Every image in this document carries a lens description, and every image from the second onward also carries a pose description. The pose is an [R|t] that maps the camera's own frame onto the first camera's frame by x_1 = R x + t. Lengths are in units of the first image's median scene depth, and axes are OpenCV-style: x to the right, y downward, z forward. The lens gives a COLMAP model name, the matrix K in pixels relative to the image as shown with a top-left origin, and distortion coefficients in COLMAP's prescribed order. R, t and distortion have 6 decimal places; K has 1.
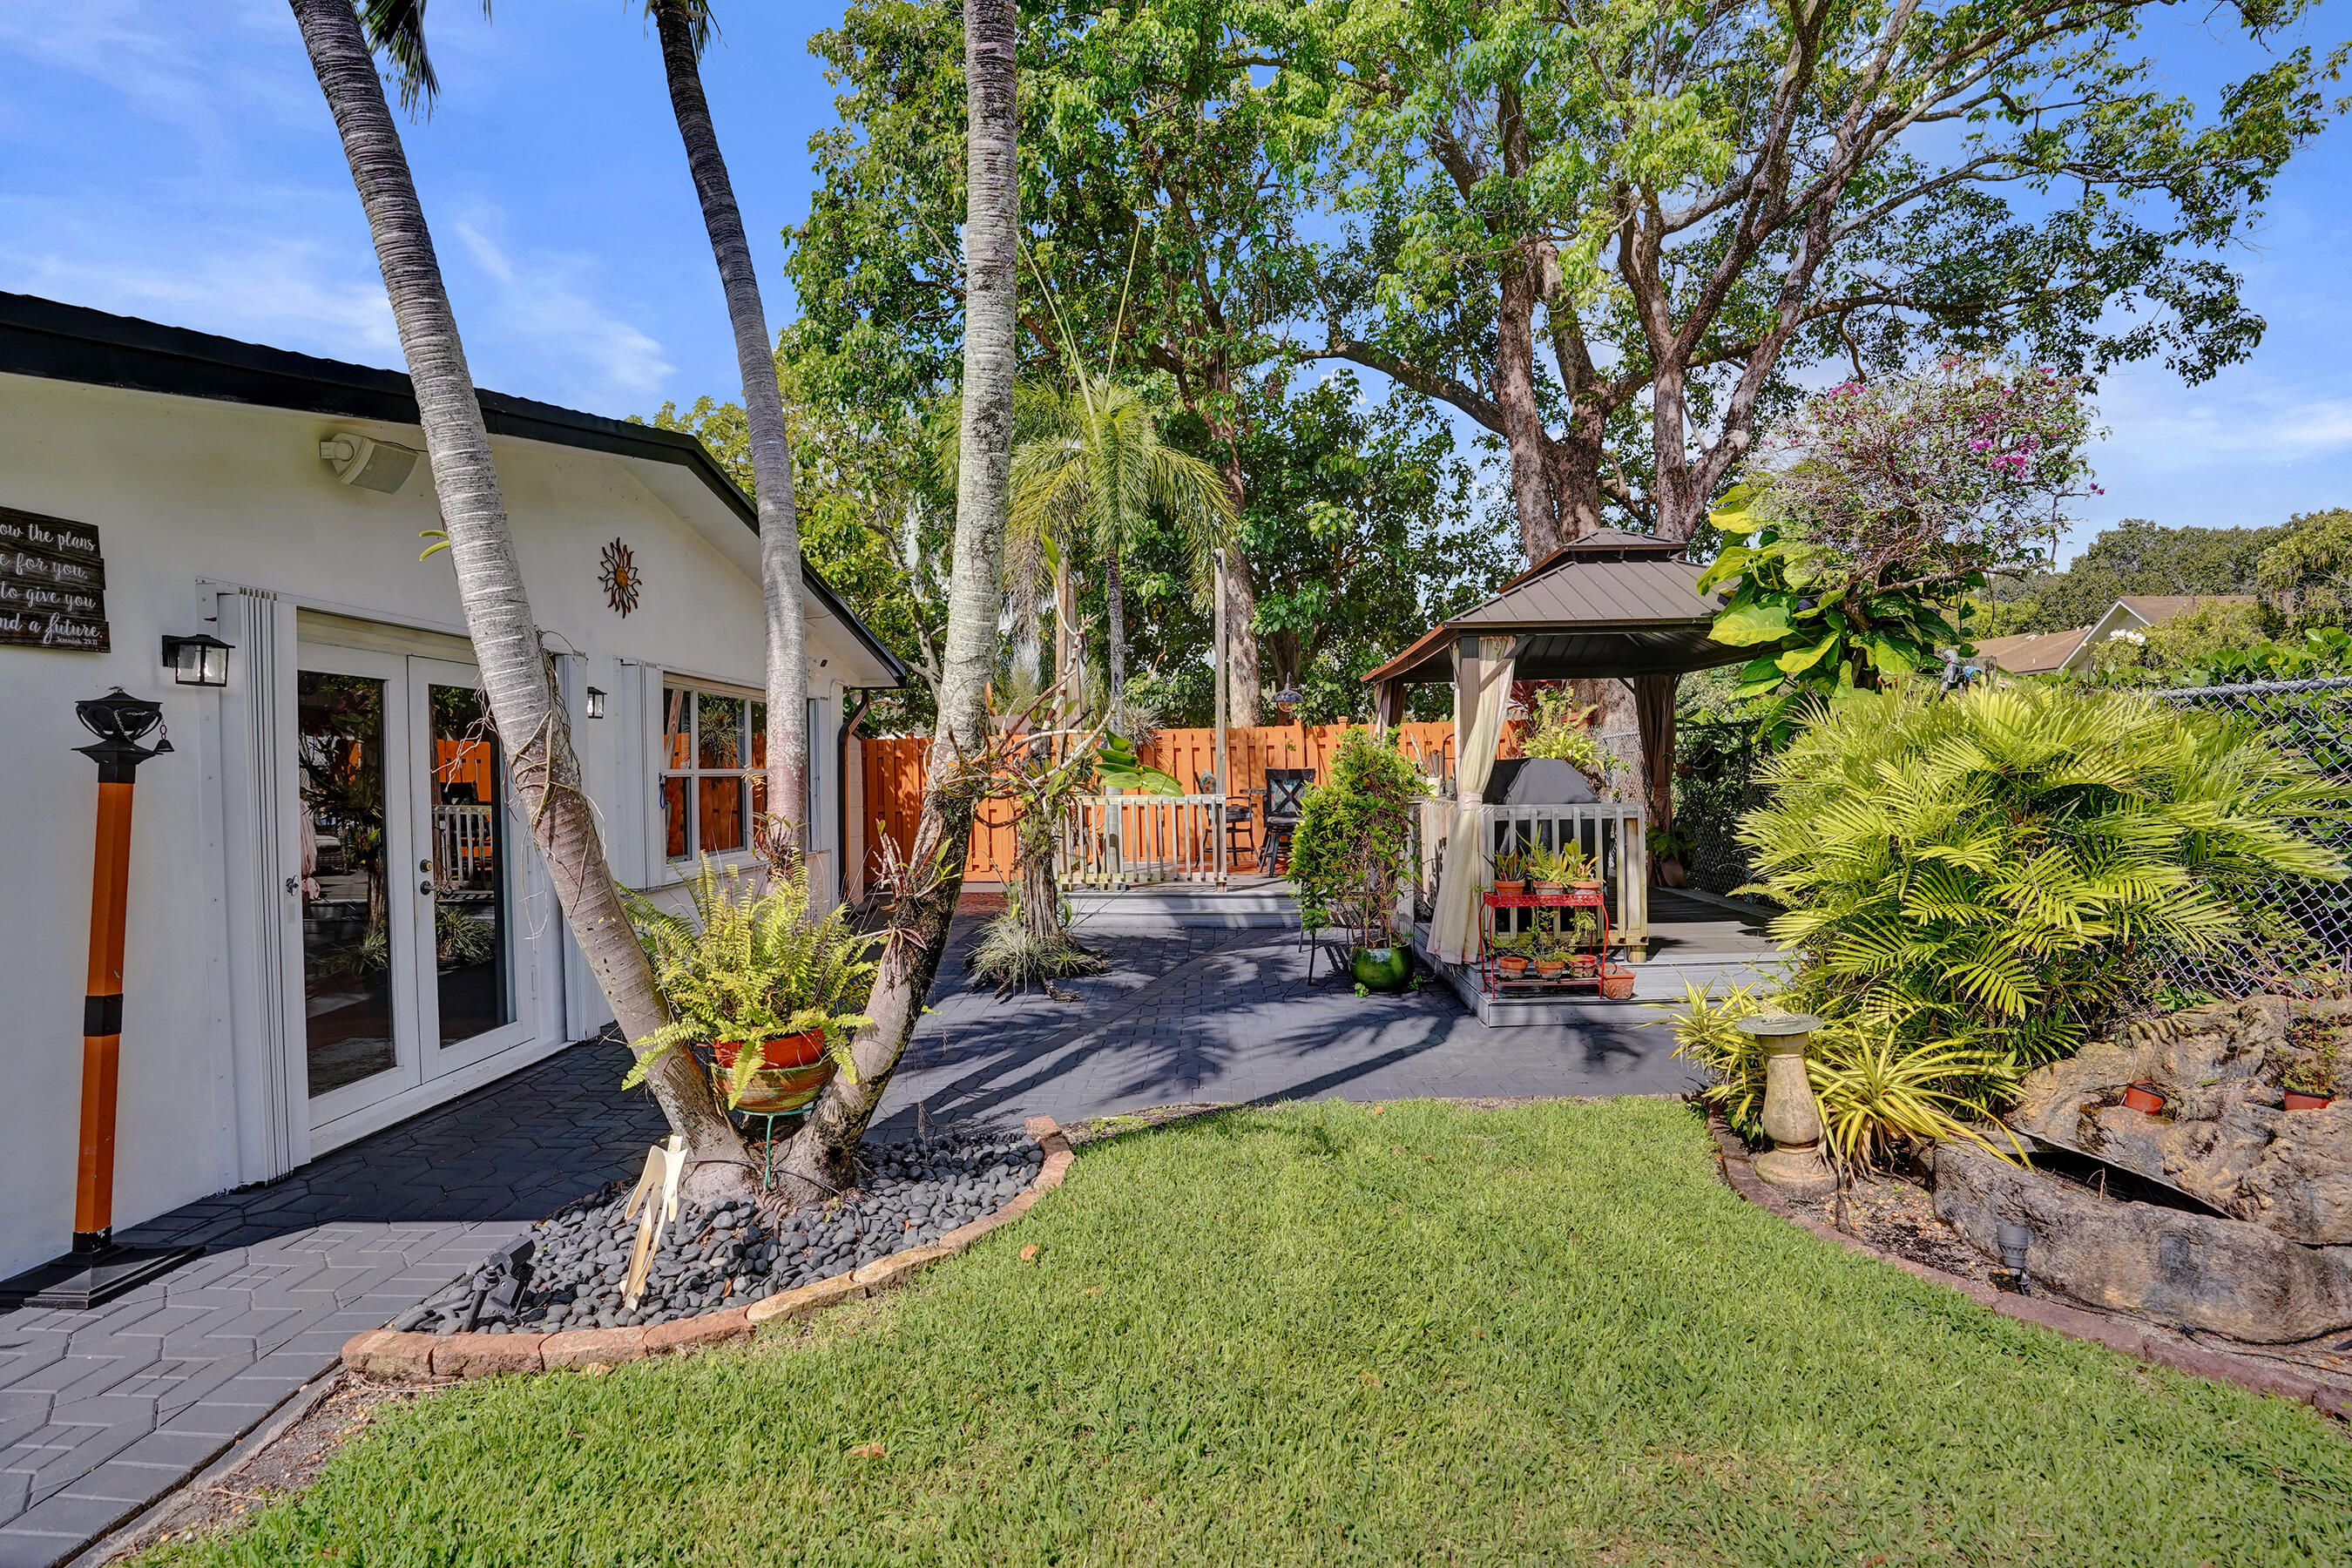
lens RADIAL K [[1096.1, 0, 1163.4], [0, 1096.1, 781.5], [0, 0, 1]] dist [-0.062419, 0.019482]
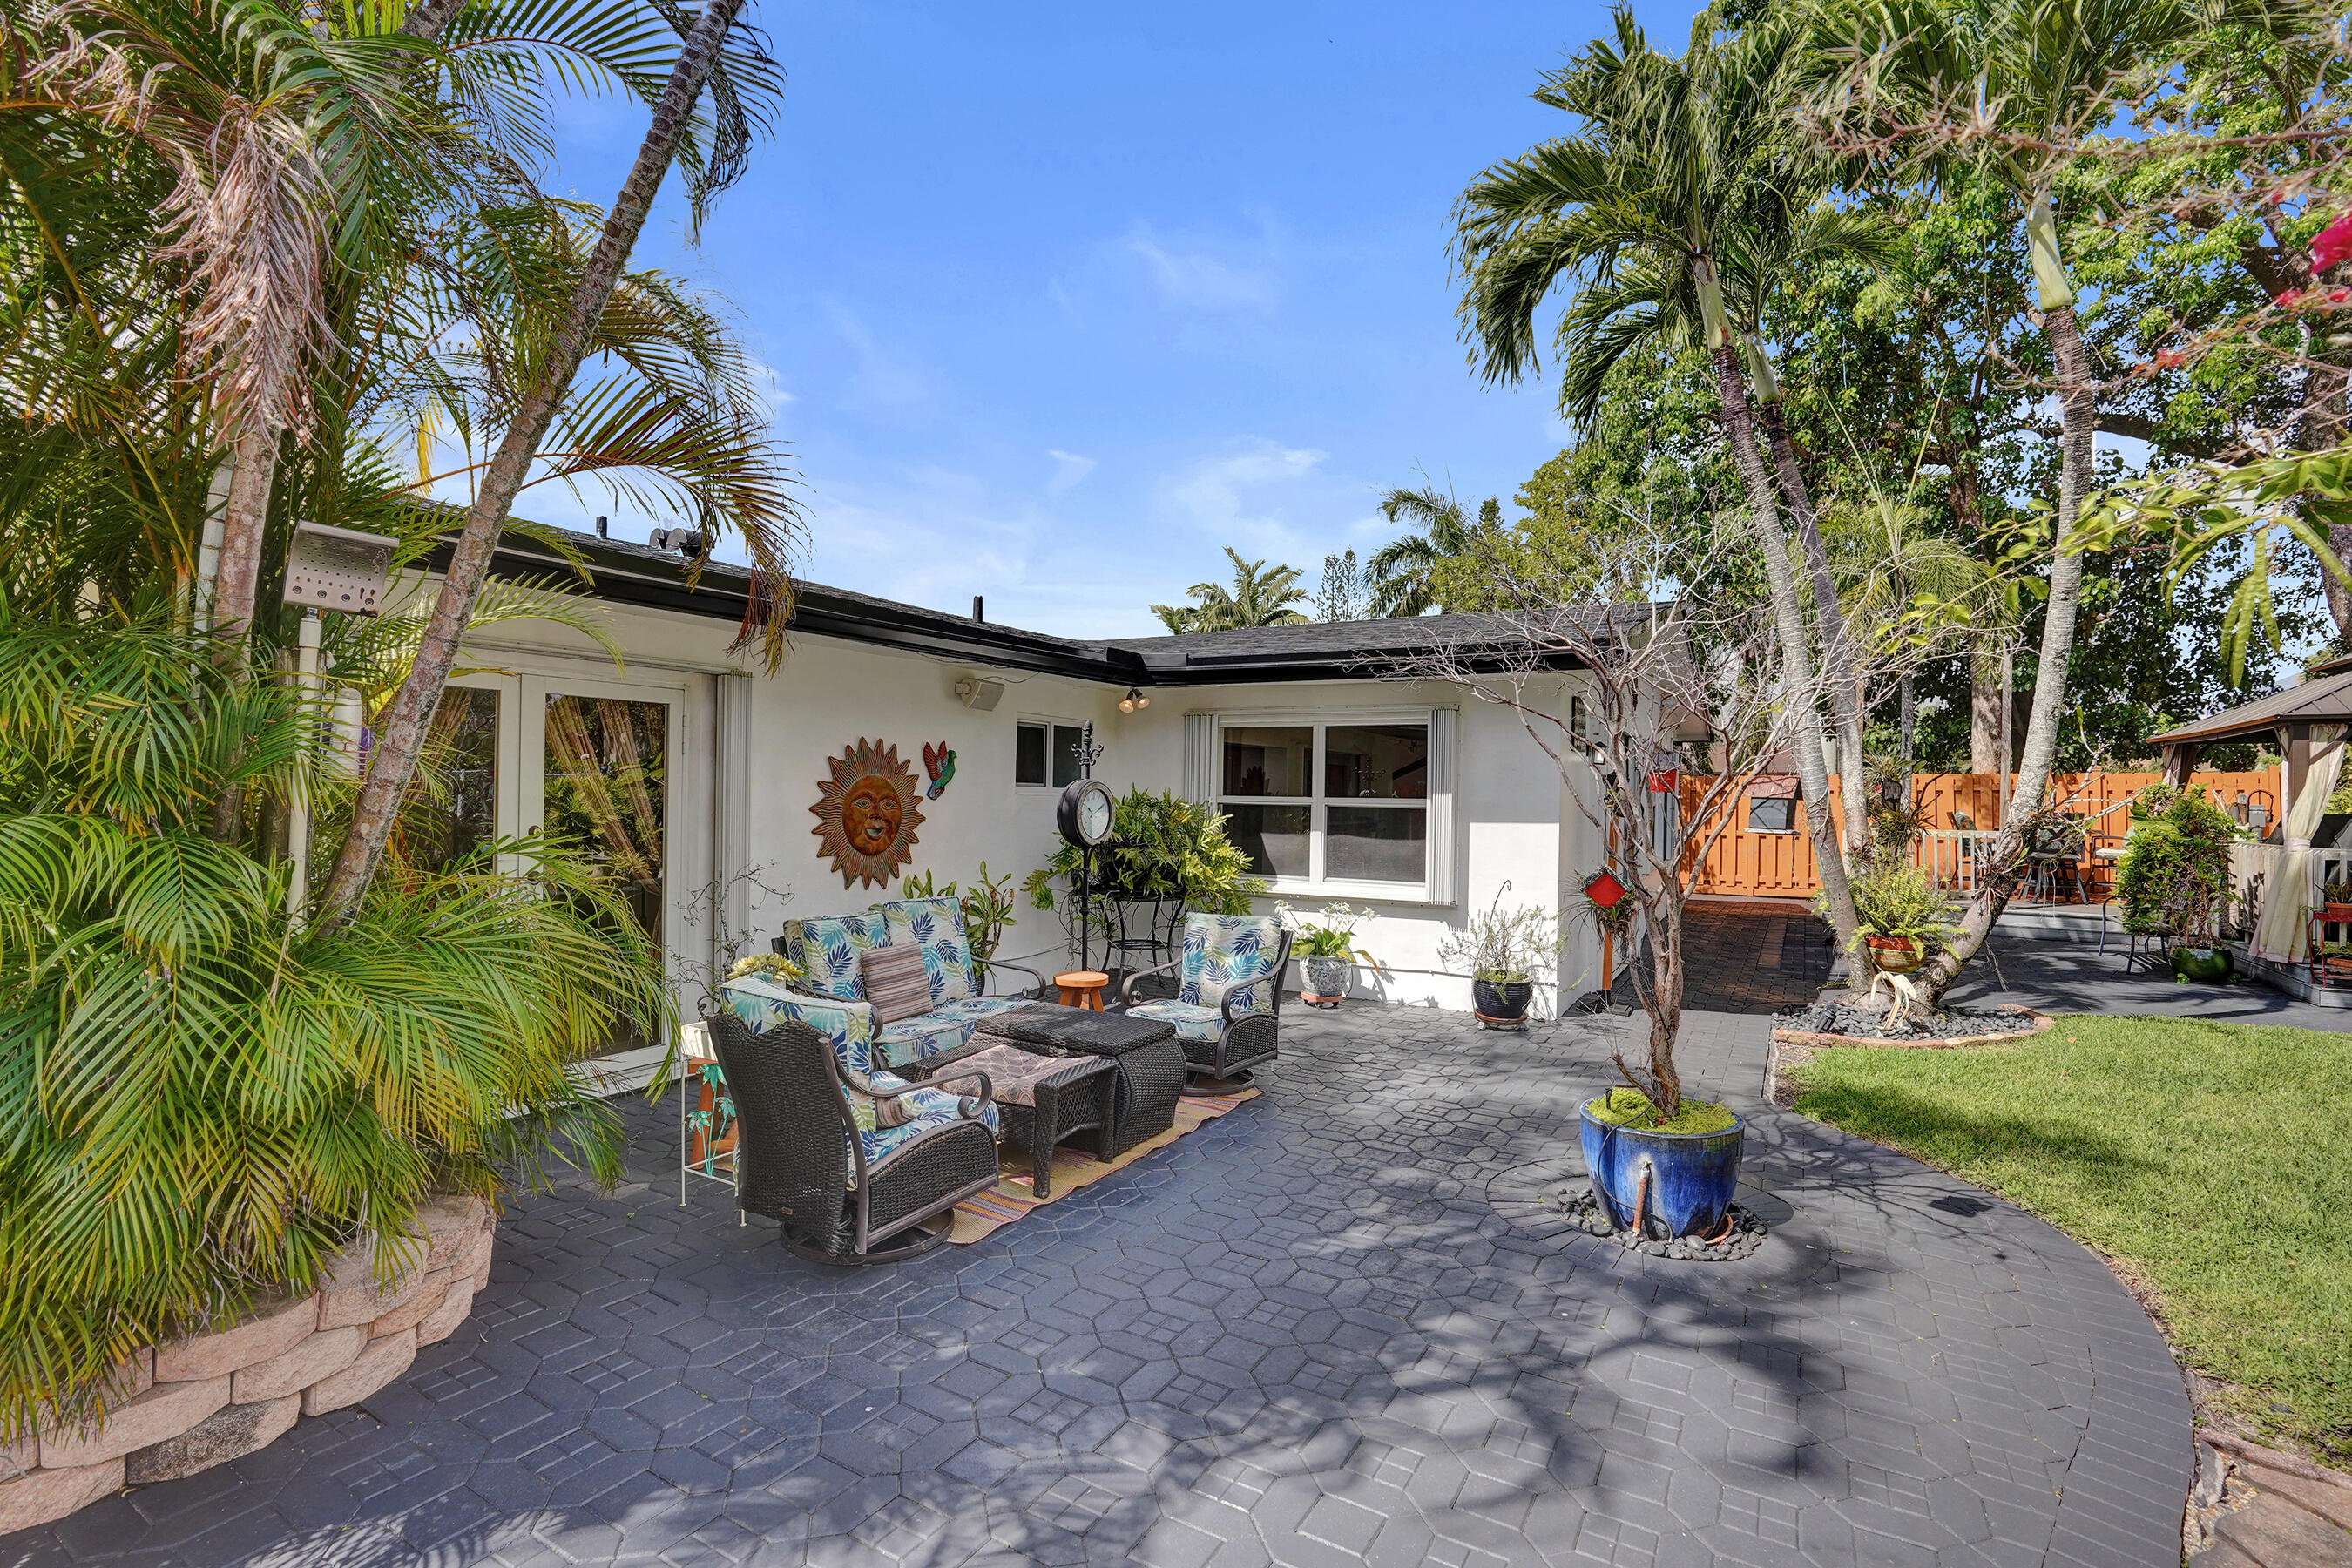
lens RADIAL K [[1096.1, 0, 1163.4], [0, 1096.1, 781.5], [0, 0, 1]] dist [-0.062419, 0.019482]
pose [[0.881283, 0.028842, -0.471708, -0.349605], [-0.037526, 0.999255, -0.009012, 0.002940], [0.471096, 0.025643, 0.881709, -0.809134]]
